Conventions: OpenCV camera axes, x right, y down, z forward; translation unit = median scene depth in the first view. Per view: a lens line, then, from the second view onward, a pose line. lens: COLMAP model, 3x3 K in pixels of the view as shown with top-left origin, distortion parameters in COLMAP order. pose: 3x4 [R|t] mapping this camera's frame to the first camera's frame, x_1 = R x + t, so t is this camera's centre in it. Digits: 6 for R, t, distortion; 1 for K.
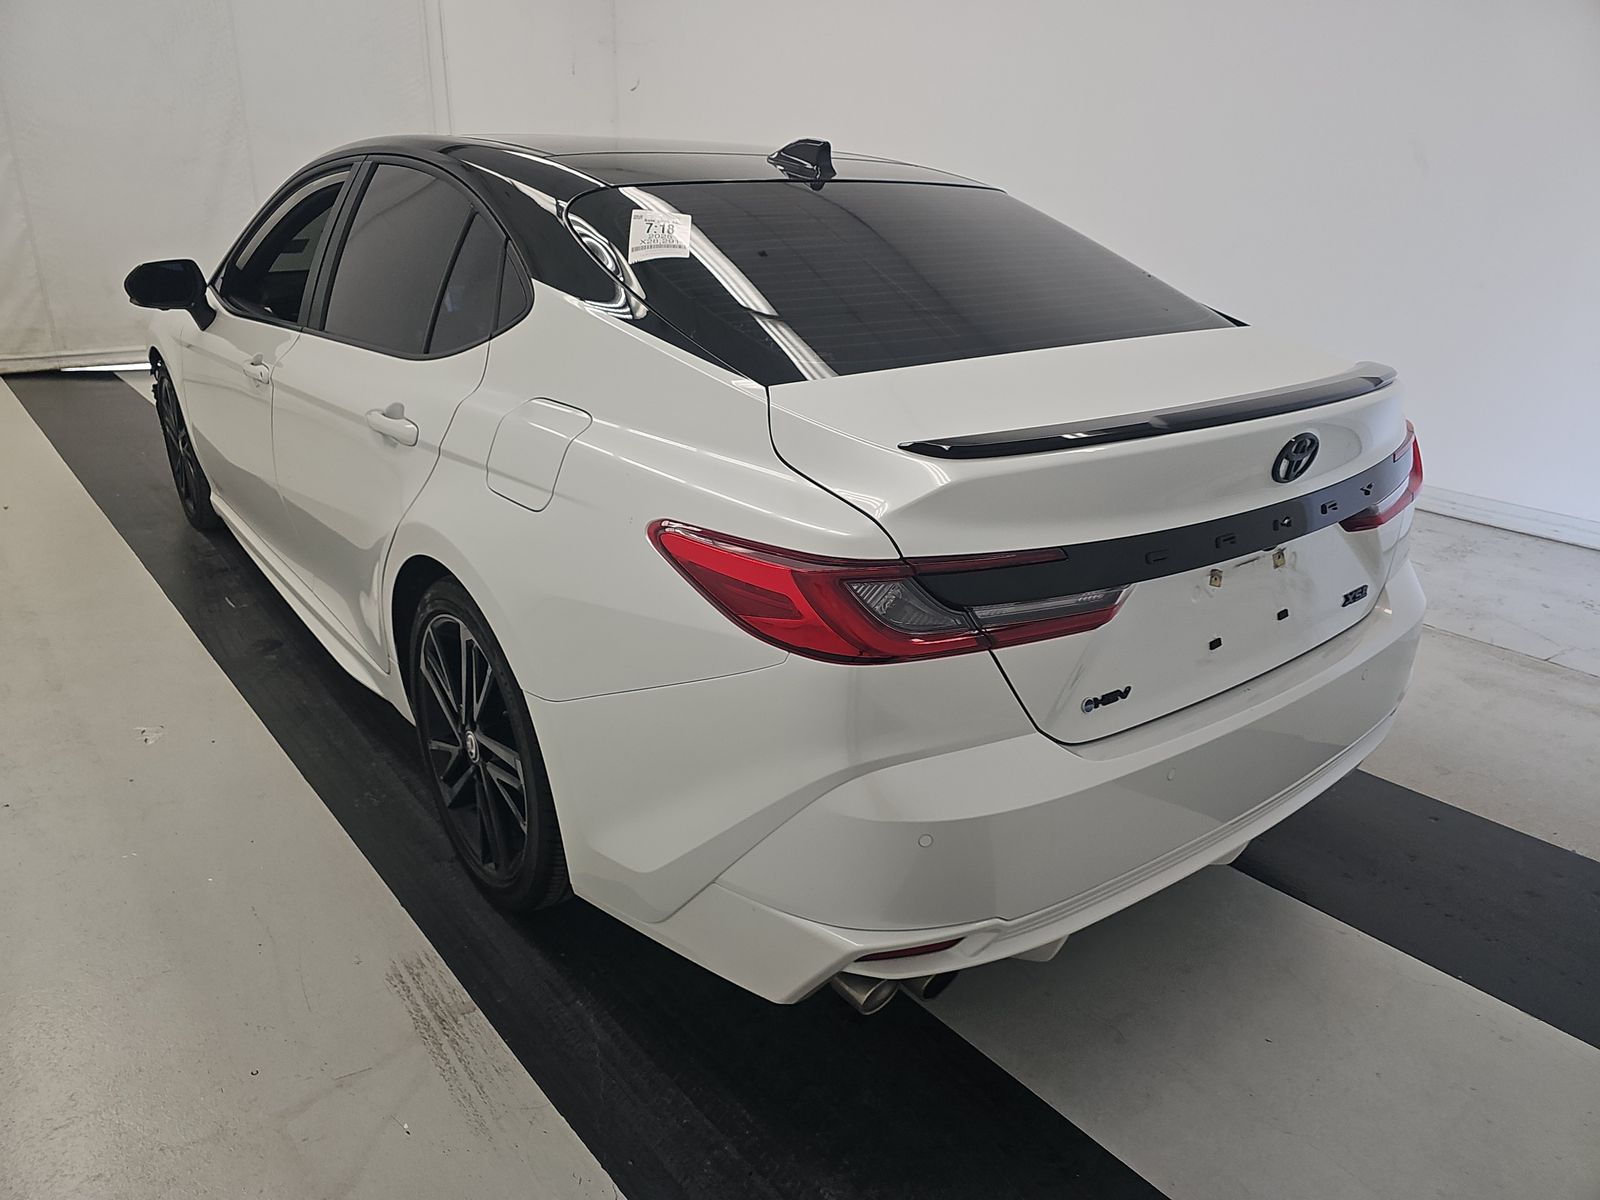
lens RADIAL K [[1076.9, 0, 799.2], [0, 1076.9, 608.9], [0, 0, 1]] dist [0.012527, -0.003684]
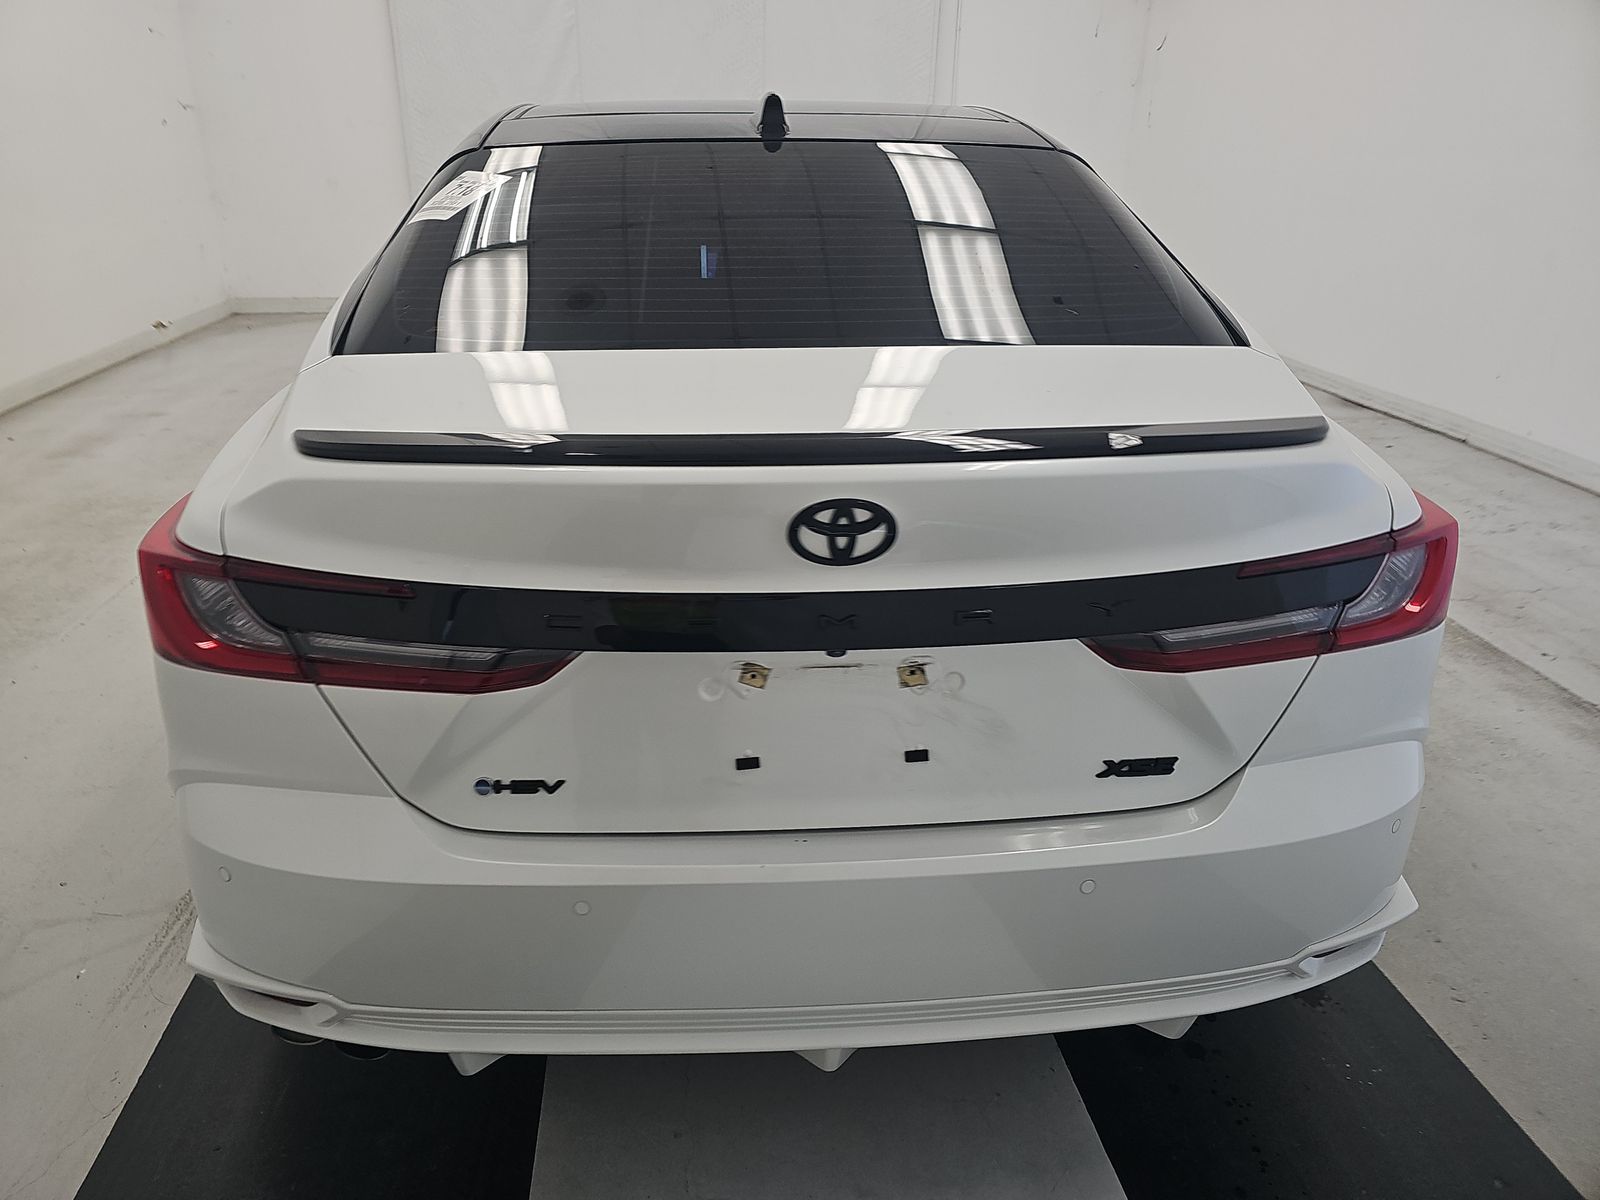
lens RADIAL K [[1076.9, 0, 798.2], [0, 1076.9, 586.9], [0, 0, 1]] dist [0.012527, -0.003684]
pose [[0.835074, 0.200294, -0.512381, 0.822599], [-0.197195, 0.978458, 0.061101, -0.147157], [0.513582, 0.050015, 0.856582, 0.413813]]
